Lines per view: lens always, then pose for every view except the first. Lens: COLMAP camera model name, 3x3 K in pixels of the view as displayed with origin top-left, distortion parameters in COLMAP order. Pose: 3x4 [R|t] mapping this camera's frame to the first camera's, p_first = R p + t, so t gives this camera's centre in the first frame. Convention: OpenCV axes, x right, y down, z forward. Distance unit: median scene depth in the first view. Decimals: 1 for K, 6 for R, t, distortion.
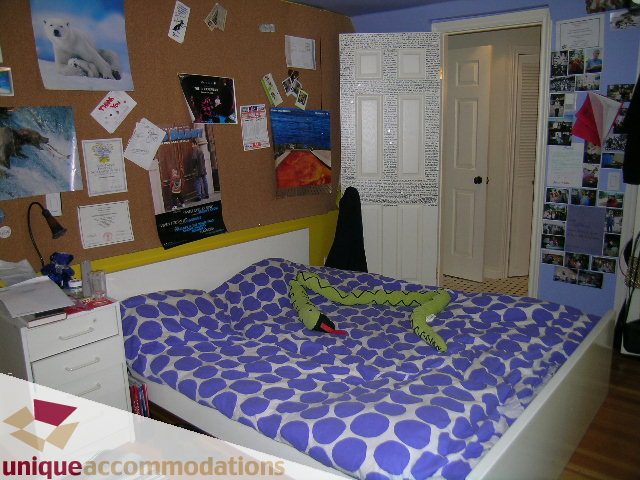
lens RADIAL K [[539.5, 0, 319.9], [0, 539.5, 239.8], [0, 0, 1]] dist [-0.120002, 0.079544]
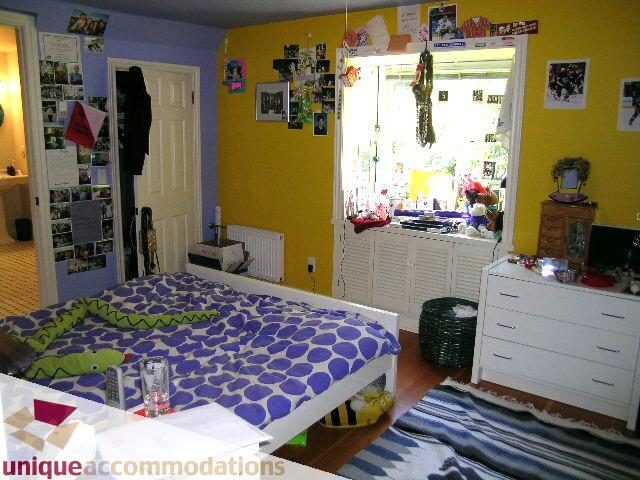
lens RADIAL K [[539.5, 0, 320.6], [0, 539.5, 241.8], [0, 0, 1]] dist [-0.120002, 0.079544]
pose [[-0.084178, -0.180622, 0.979944, -0.682160], [0.193210, 0.961812, 0.193877, -0.102374], [-0.977540, 0.205655, -0.046066, 0.569540]]
